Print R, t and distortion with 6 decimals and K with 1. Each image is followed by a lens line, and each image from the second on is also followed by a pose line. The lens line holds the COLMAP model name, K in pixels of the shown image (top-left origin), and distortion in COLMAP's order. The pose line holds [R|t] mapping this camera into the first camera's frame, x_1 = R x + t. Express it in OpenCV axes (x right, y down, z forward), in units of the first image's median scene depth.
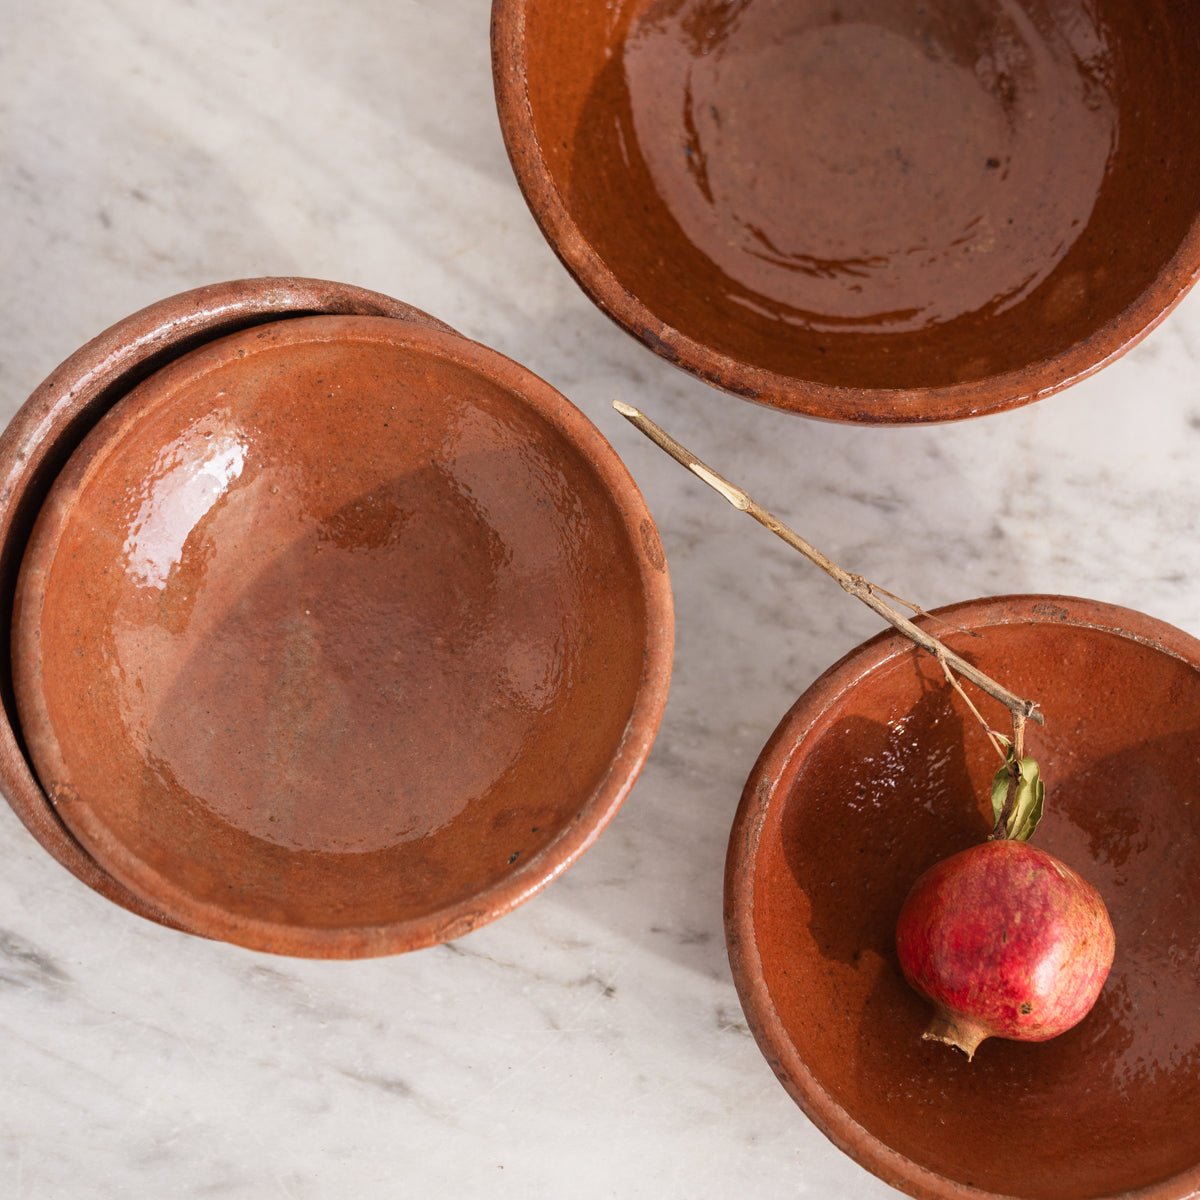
lens RADIAL K [[3360.3, 0, 580.1], [0, 3360.3, 580.8], [0, 0, 1]] dist [0.017326, 0.064910]
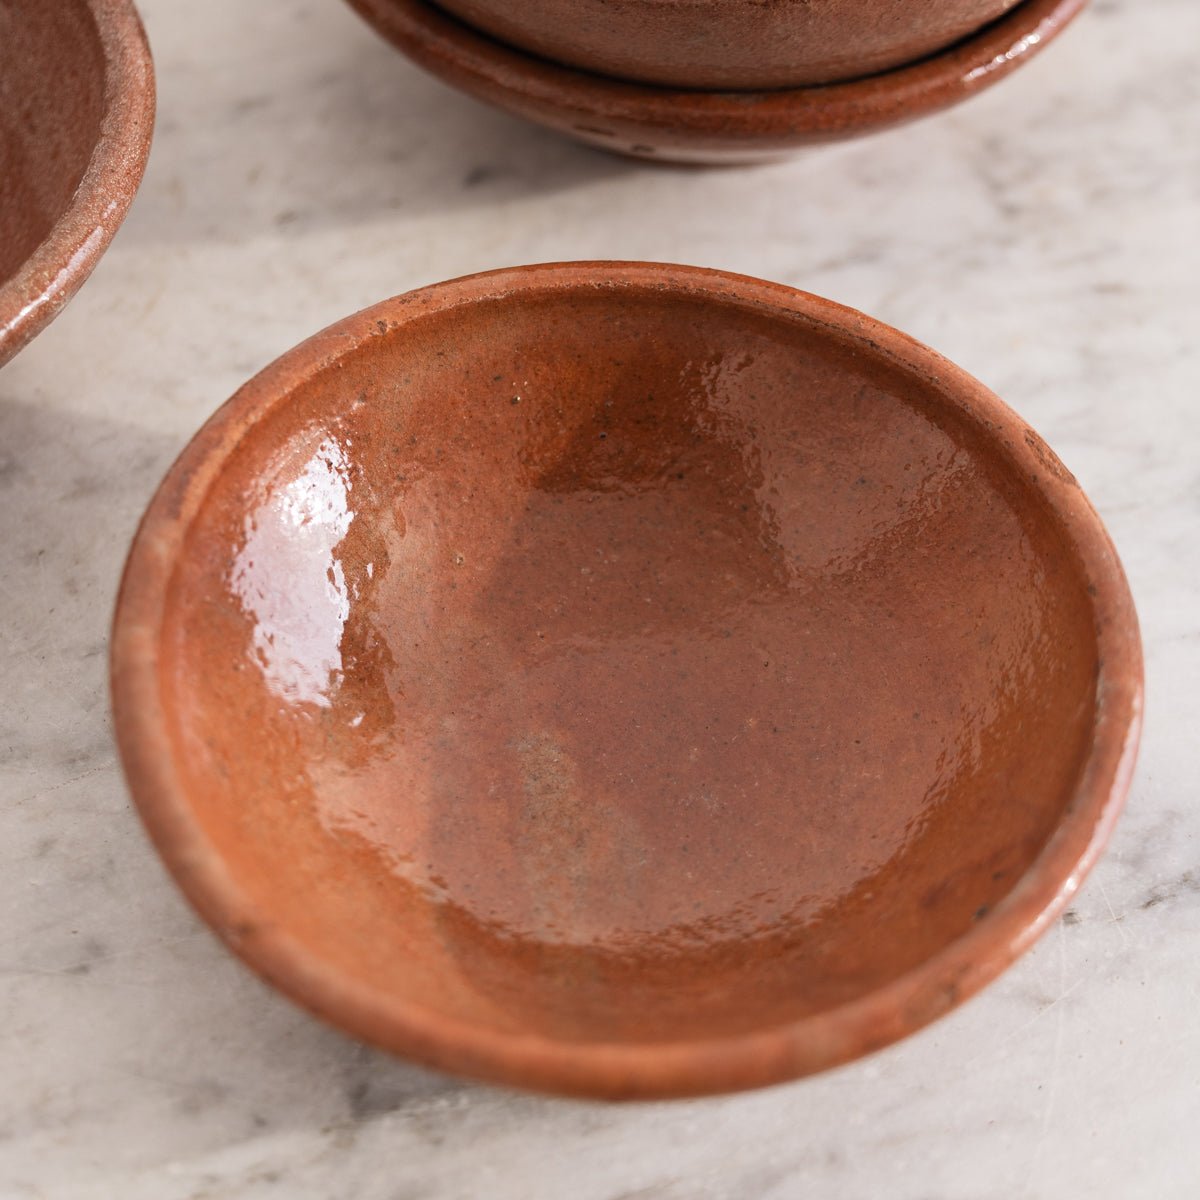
lens RADIAL K [[3360.3, 0, 580.1], [0, 3360.3, 580.8], [0, 0, 1]] dist [0.017326, 0.064910]
pose [[0.976545, -0.182238, 0.114669, -0.145262], [0.213545, 0.887843, -0.407594, 0.253907], [-0.027529, 0.422520, 0.905935, 0.404016]]
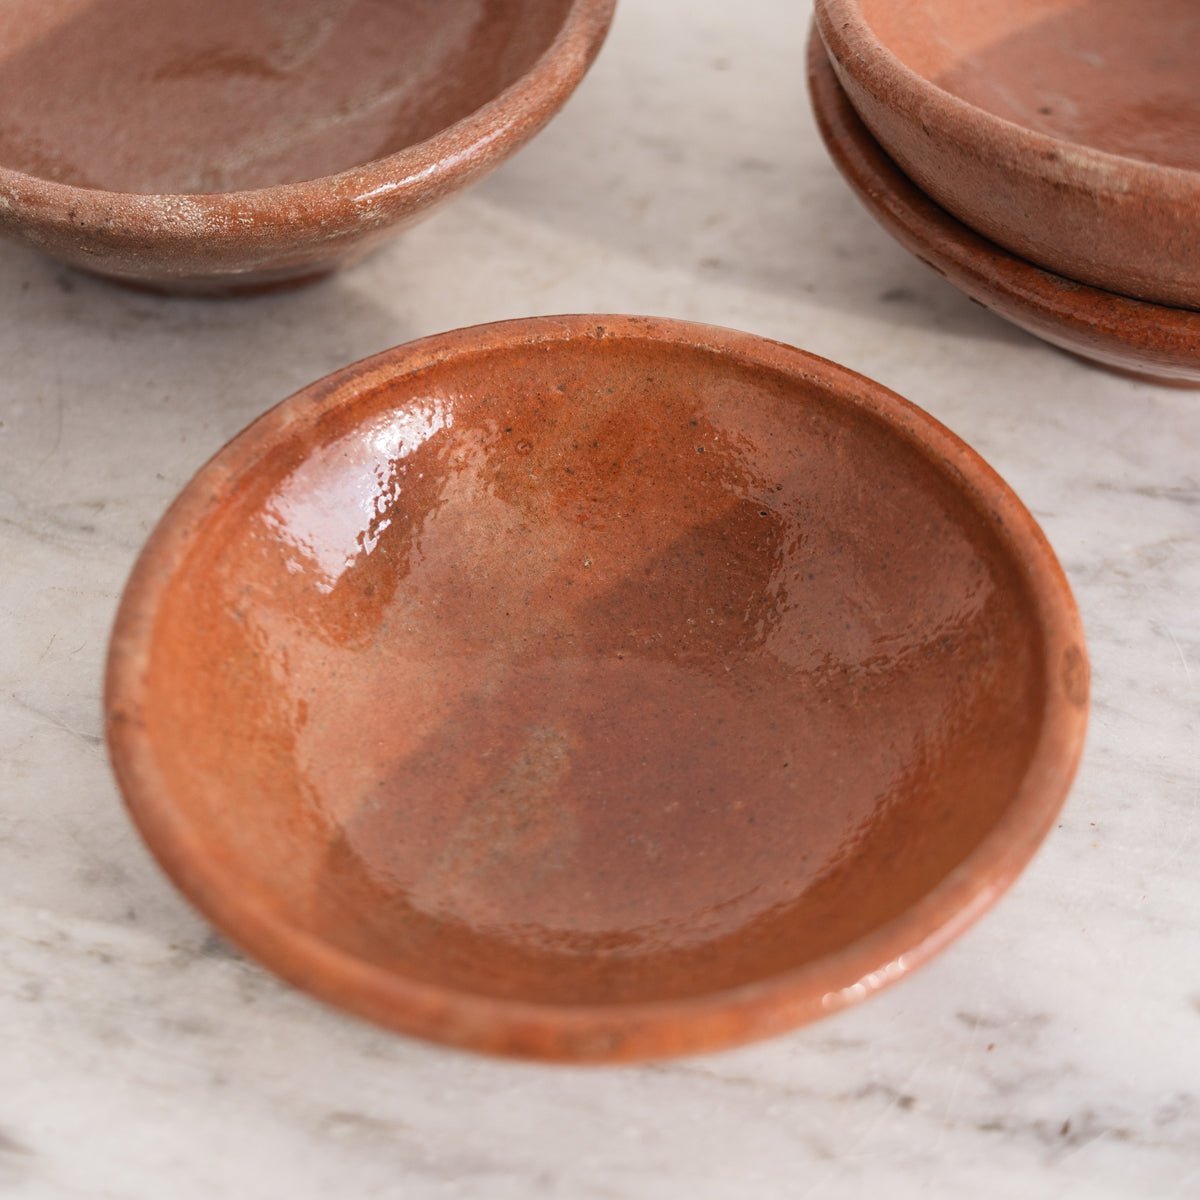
lens RADIAL K [[3426.2, 0, 600.0], [0, 3426.2, 600.0], [0, 0, 1]] dist [0.022980, -0.599909]
pose [[0.929745, 0.226997, -0.289907, 0.123808], [-0.341143, 0.827325, -0.446267, 0.303292], [0.138546, 0.513814, 0.846640, 0.396029]]
